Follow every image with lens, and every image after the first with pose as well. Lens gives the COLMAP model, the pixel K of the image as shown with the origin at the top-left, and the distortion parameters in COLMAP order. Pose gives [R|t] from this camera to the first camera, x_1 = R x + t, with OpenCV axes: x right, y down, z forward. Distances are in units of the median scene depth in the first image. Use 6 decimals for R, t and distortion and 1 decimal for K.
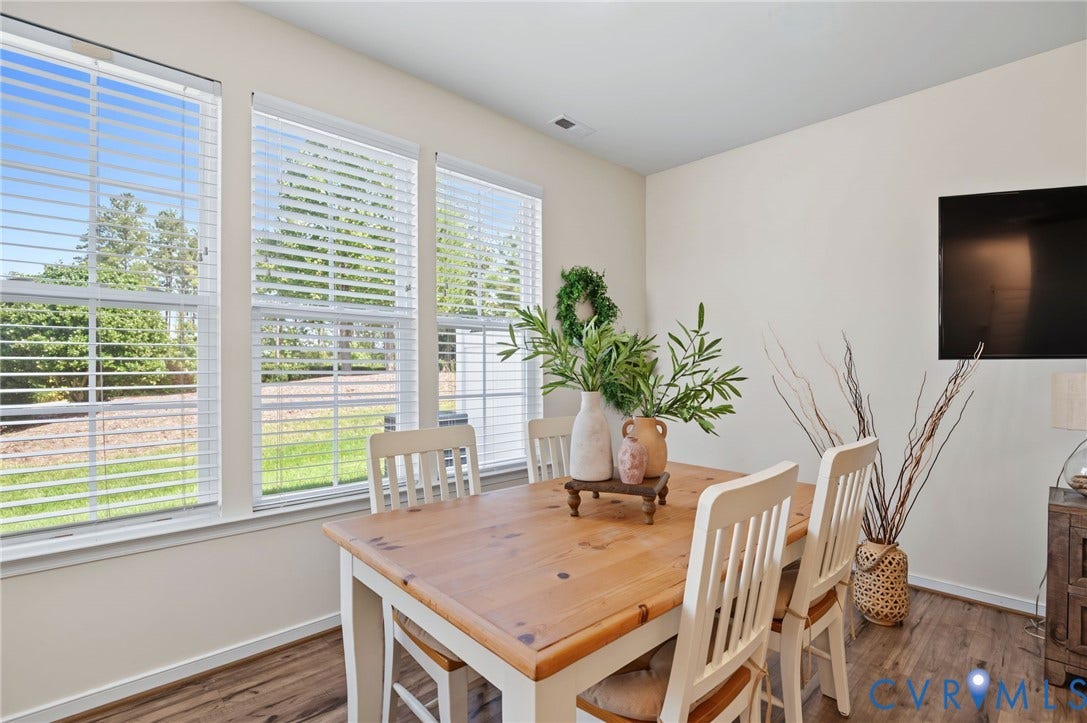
lens RADIAL K [[510.1, 0, 565.1], [0, 510.1, 369.0], [0, 0, 1]] dist [-0.020447, -0.002366]
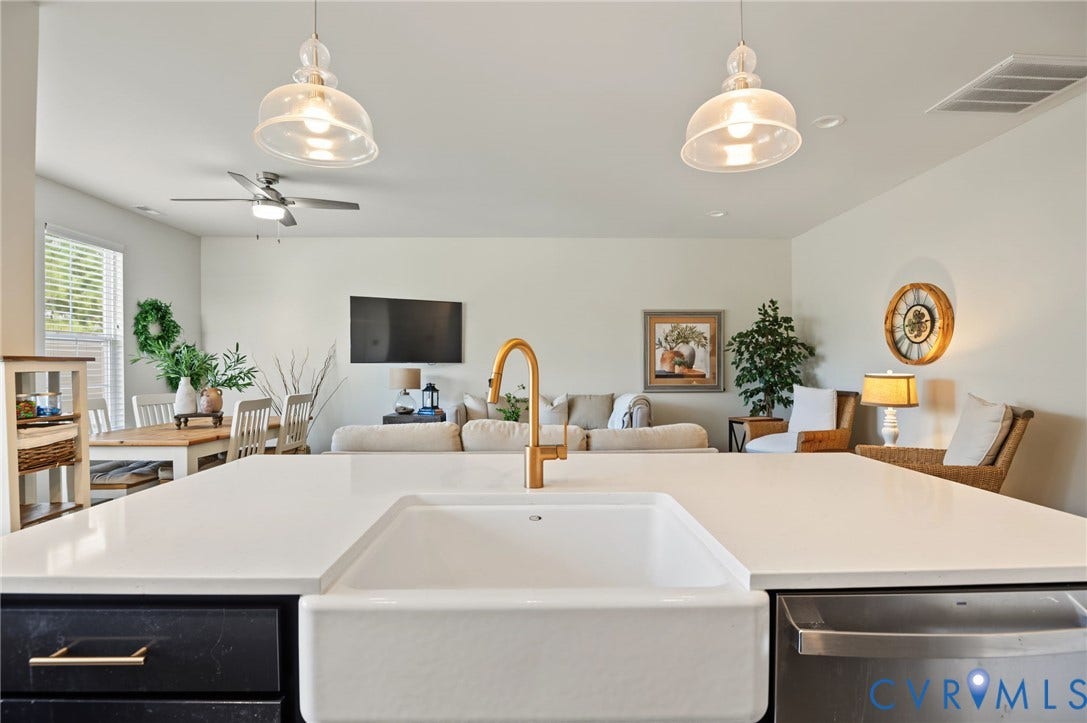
lens RADIAL K [[510.1, 0, 539.1], [0, 510.1, 367.1], [0, 0, 1]] dist [-0.020447, -0.002366]
pose [[0.712752, -0.004020, 0.701404, -0.393413], [0.003882, 0.999991, 0.001786, -0.000238], [-0.701405, 0.001450, 0.712762, -1.686714]]
